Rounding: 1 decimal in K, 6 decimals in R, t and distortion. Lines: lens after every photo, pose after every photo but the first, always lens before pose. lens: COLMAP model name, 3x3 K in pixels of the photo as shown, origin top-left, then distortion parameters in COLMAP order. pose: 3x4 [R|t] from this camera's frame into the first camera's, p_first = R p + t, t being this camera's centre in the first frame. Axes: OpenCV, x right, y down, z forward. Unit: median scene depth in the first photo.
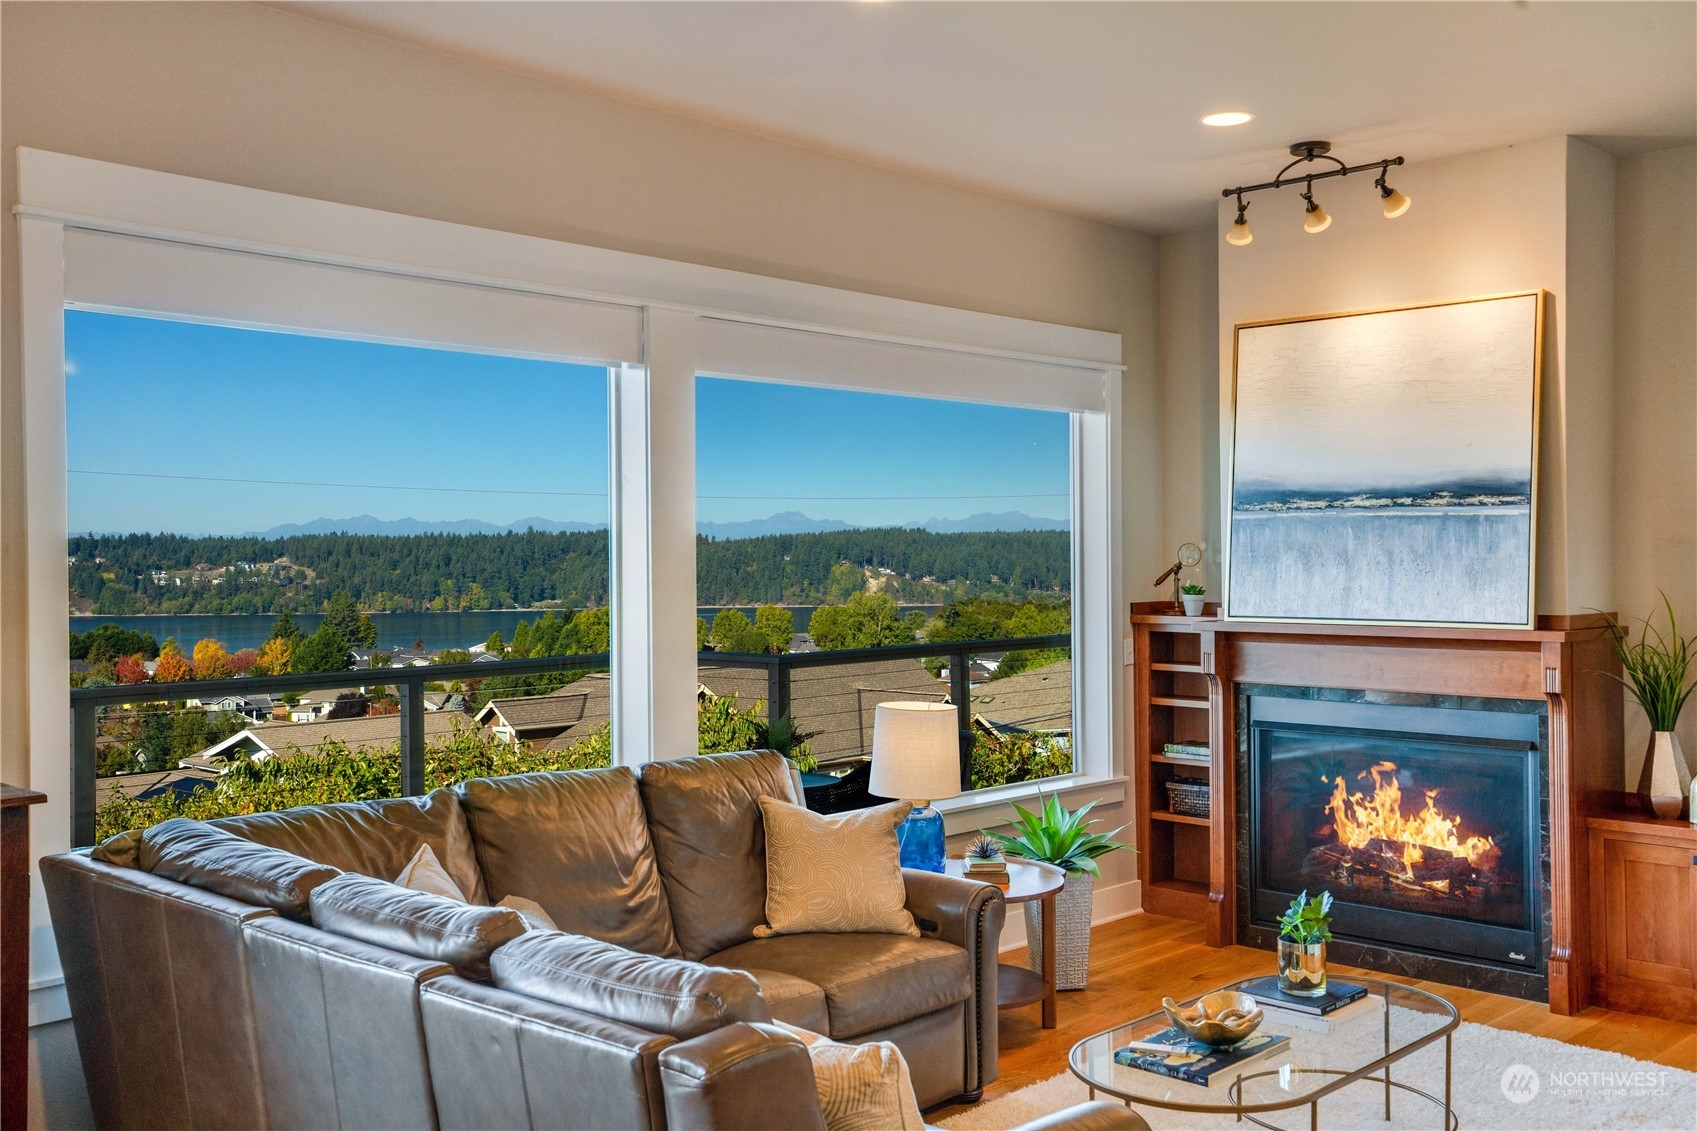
lens RADIAL K [[1640.6, 0, 840.0], [0, 1640.6, 566.9], [0, 0, 1]] dist [0.066823, 0.000000]
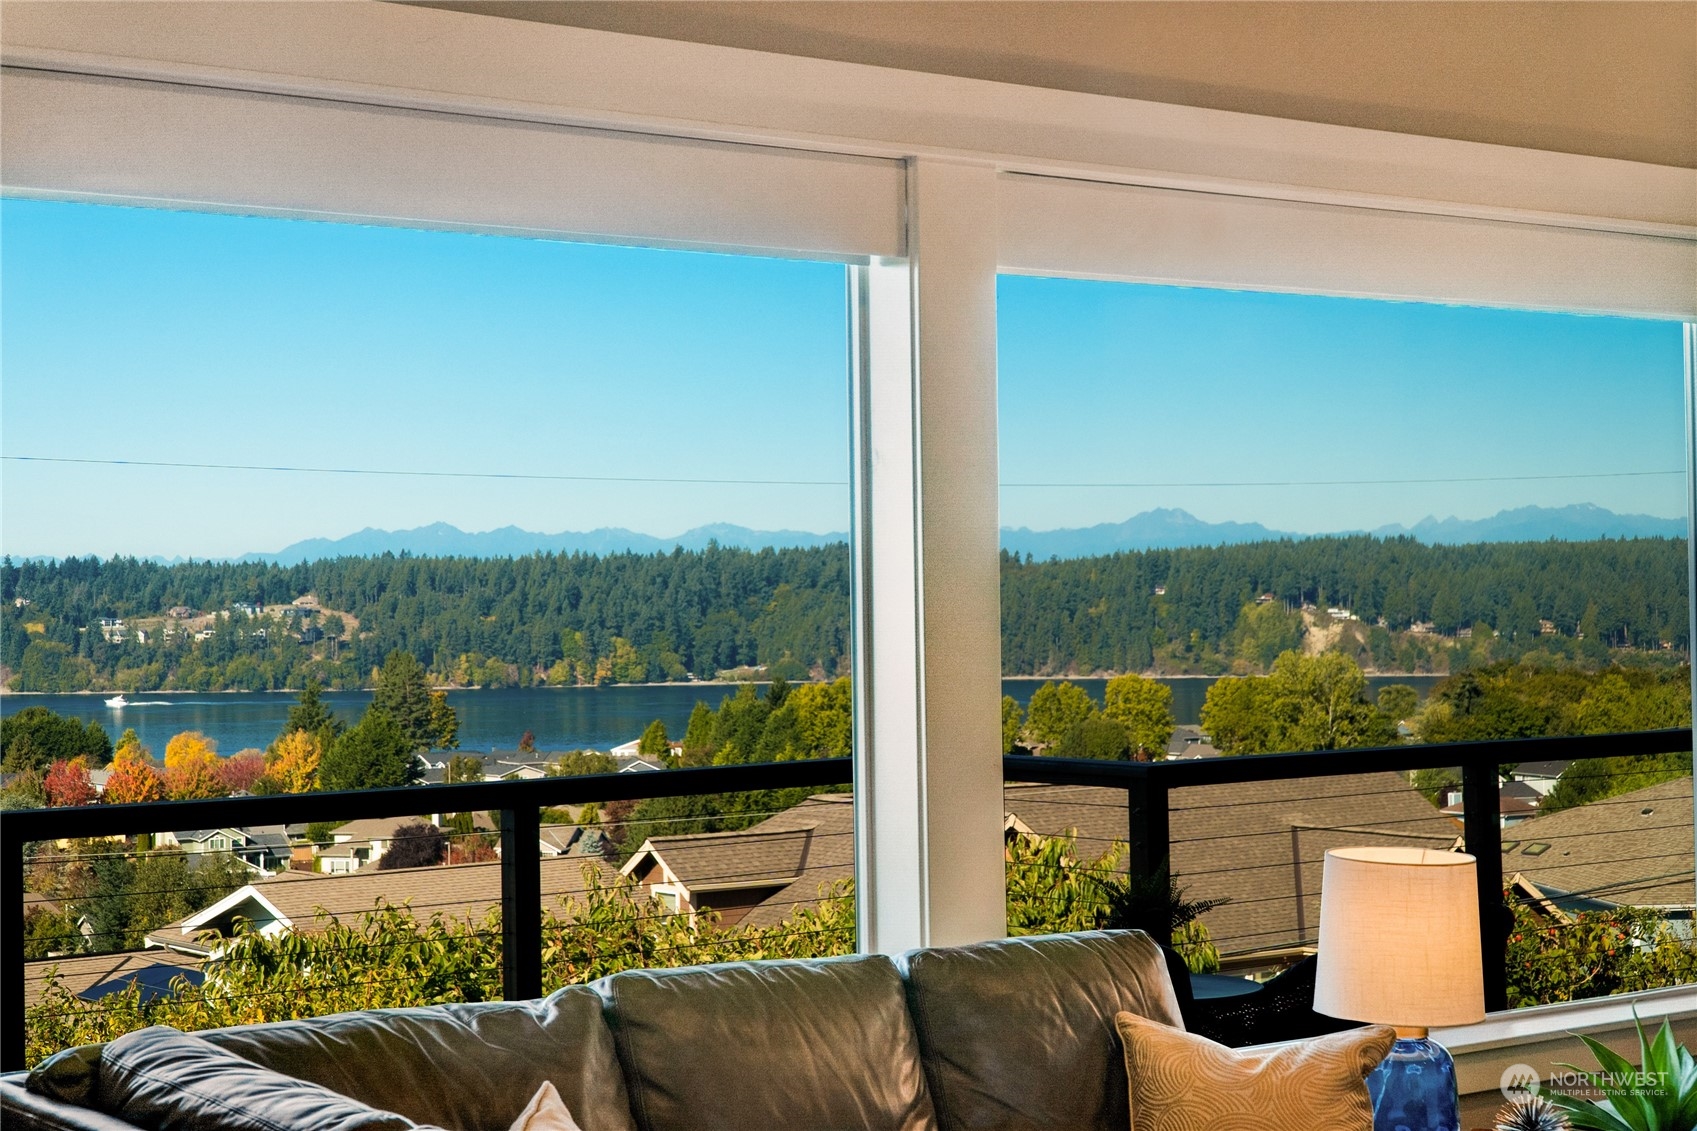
lens RADIAL K [[2887.6, 0, 759.1], [0, 2887.6, 548.4], [0, 0, 1]] dist [0.112572, 0.000000]
pose [[0.985546, -0.008588, -0.169189, -0.000021], [0.005113, 0.999767, -0.020965, -0.000158], [0.169330, 0.019797, 0.985361, -0.006683]]
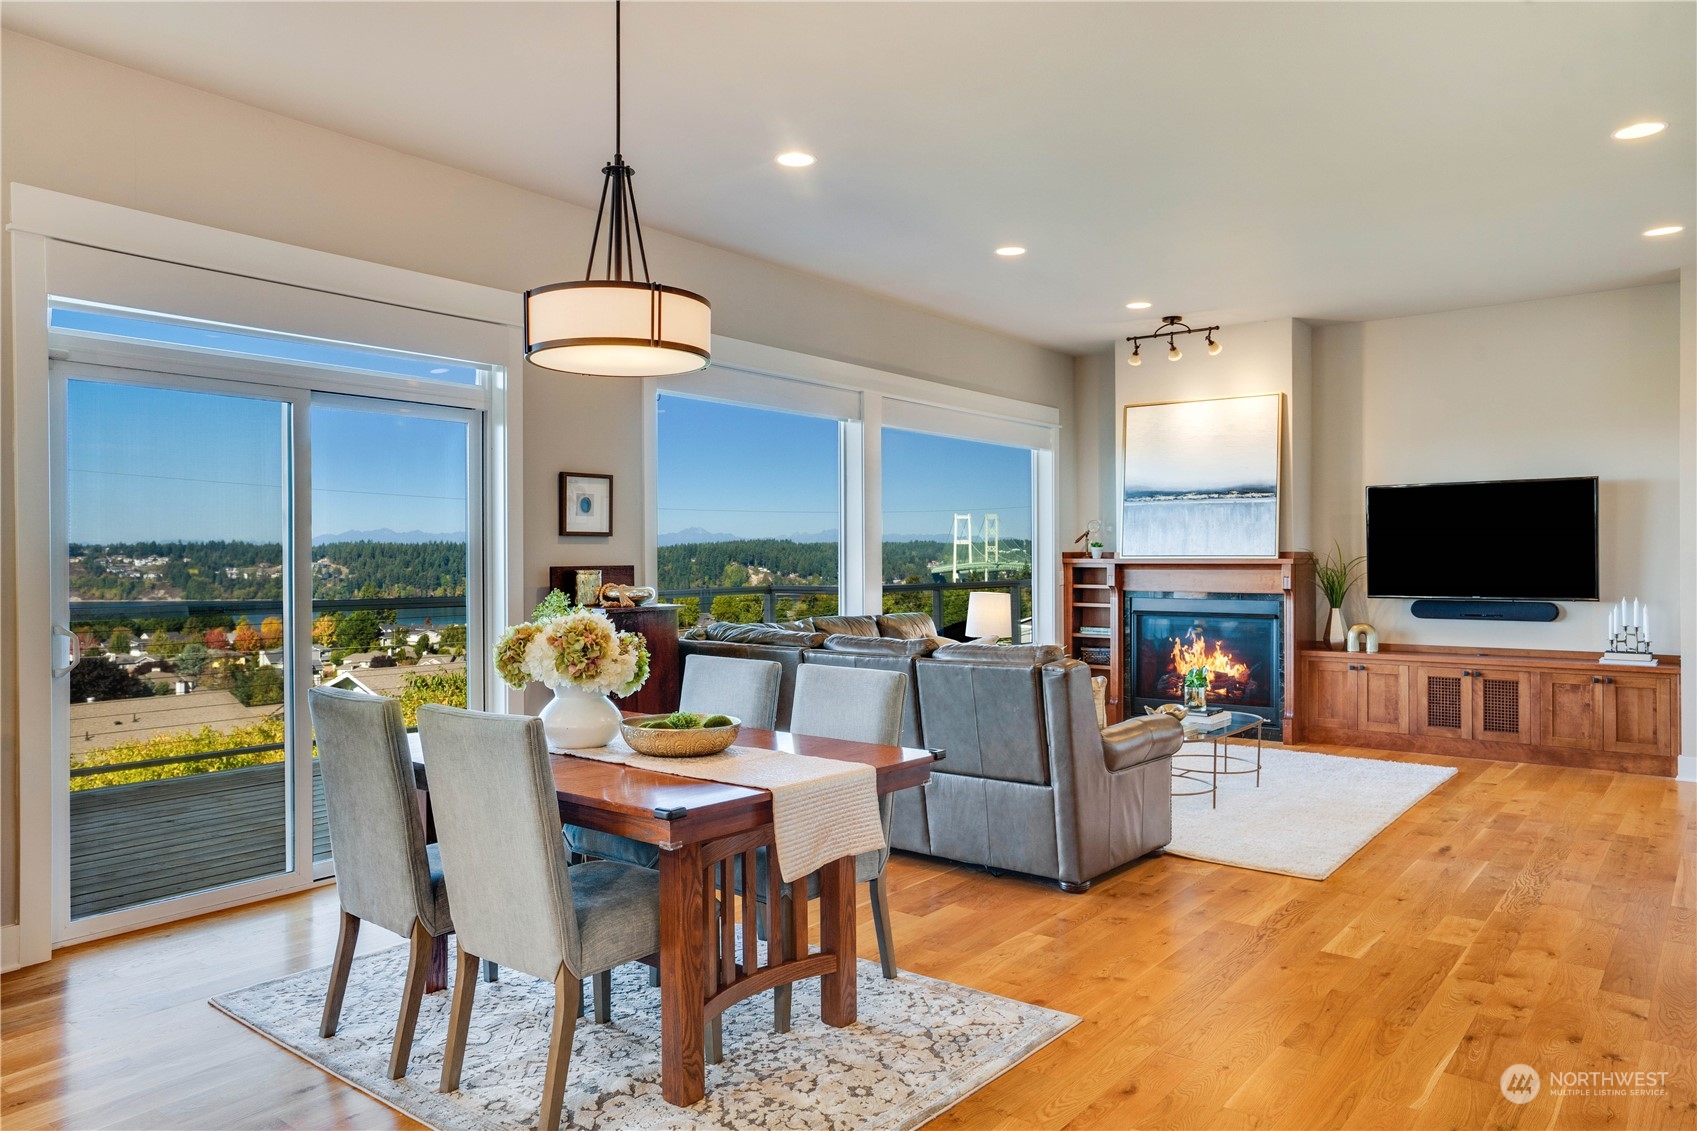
lens RADIAL K [[1158.3, 0, 845.0], [0, 1158.3, 569.5], [0, 0, 1]] dist [-0.002846, 0.007030]
pose [[0.995091, 0.002989, 0.098921, -0.219178], [-0.003196, 0.999993, 0.001937, 0.043678], [-0.098915, -0.002243, 0.995093, -0.316368]]
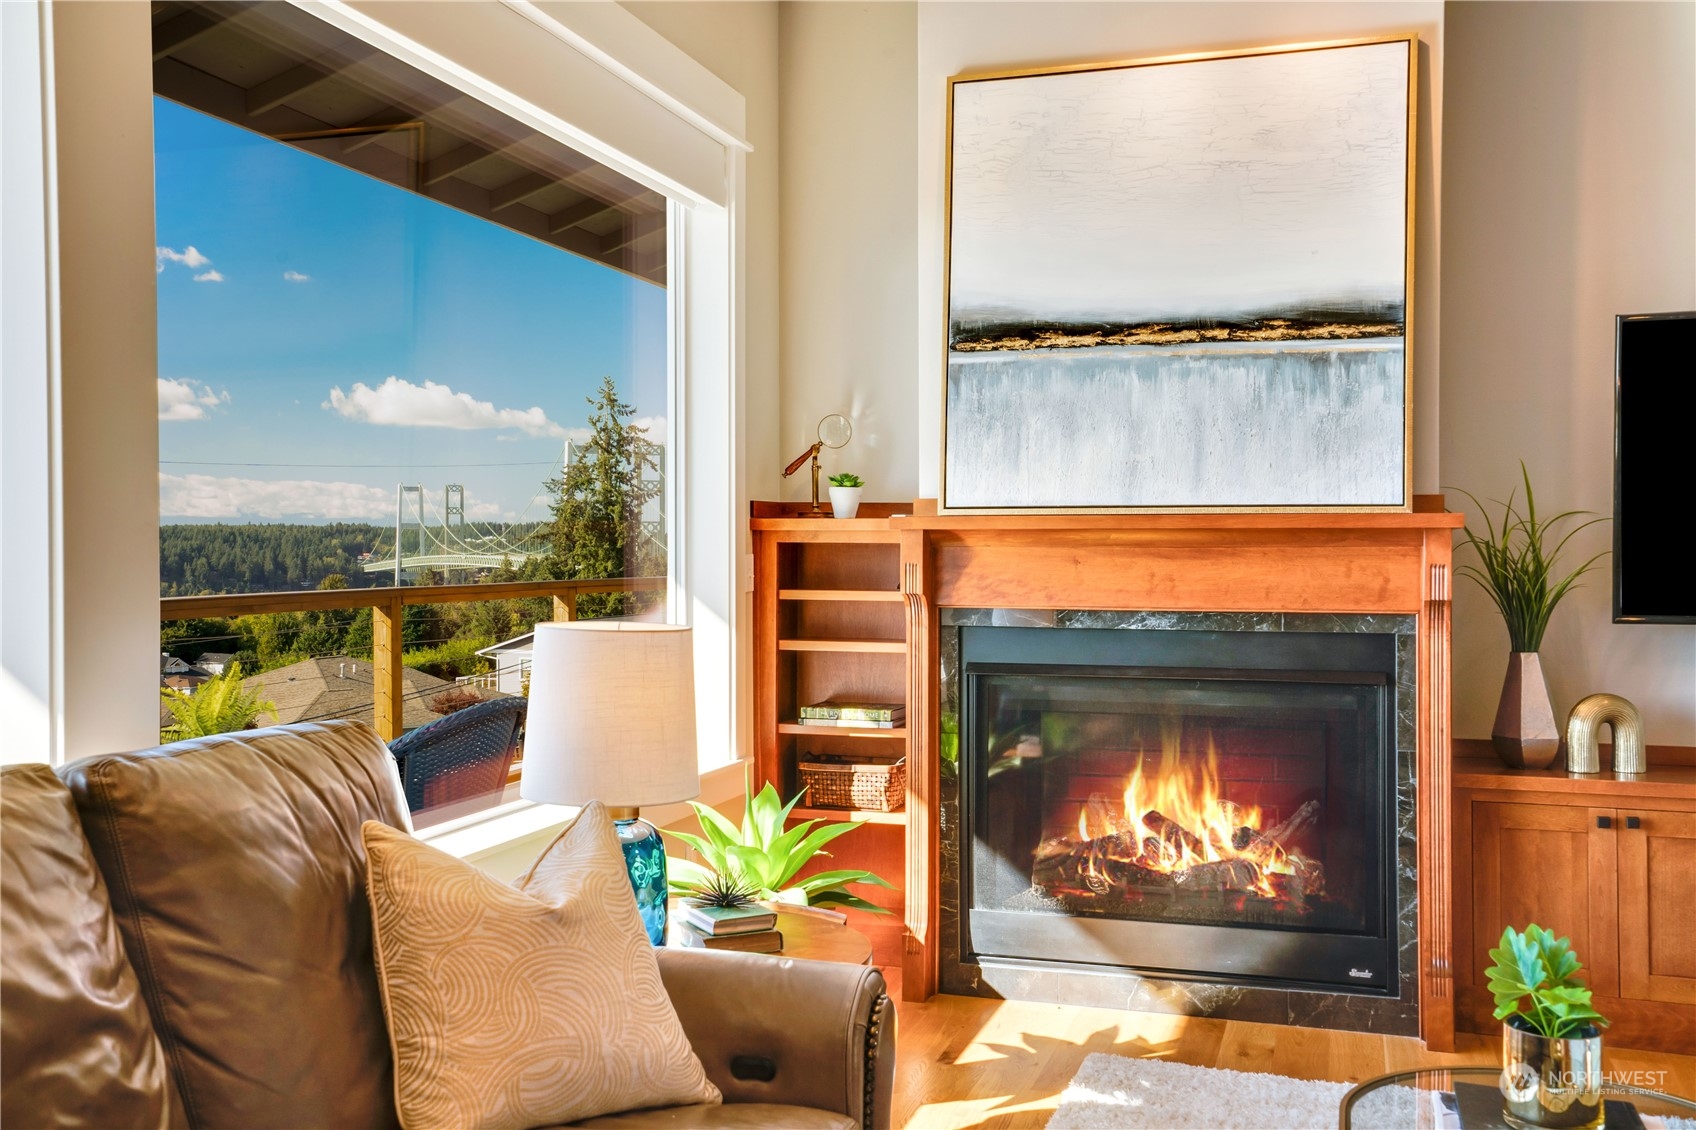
lens RADIAL K [[1639.6, 0, 841.4], [0, 1639.6, 571.1], [0, 0, 1]] dist [0.066823, 0.000000]
pose [[0.897699, 0.000887, 0.440608, -0.096095], [-0.002800, 0.999989, 0.003692, 0.052676], [-0.440600, -0.004548, 0.897692, 0.410116]]
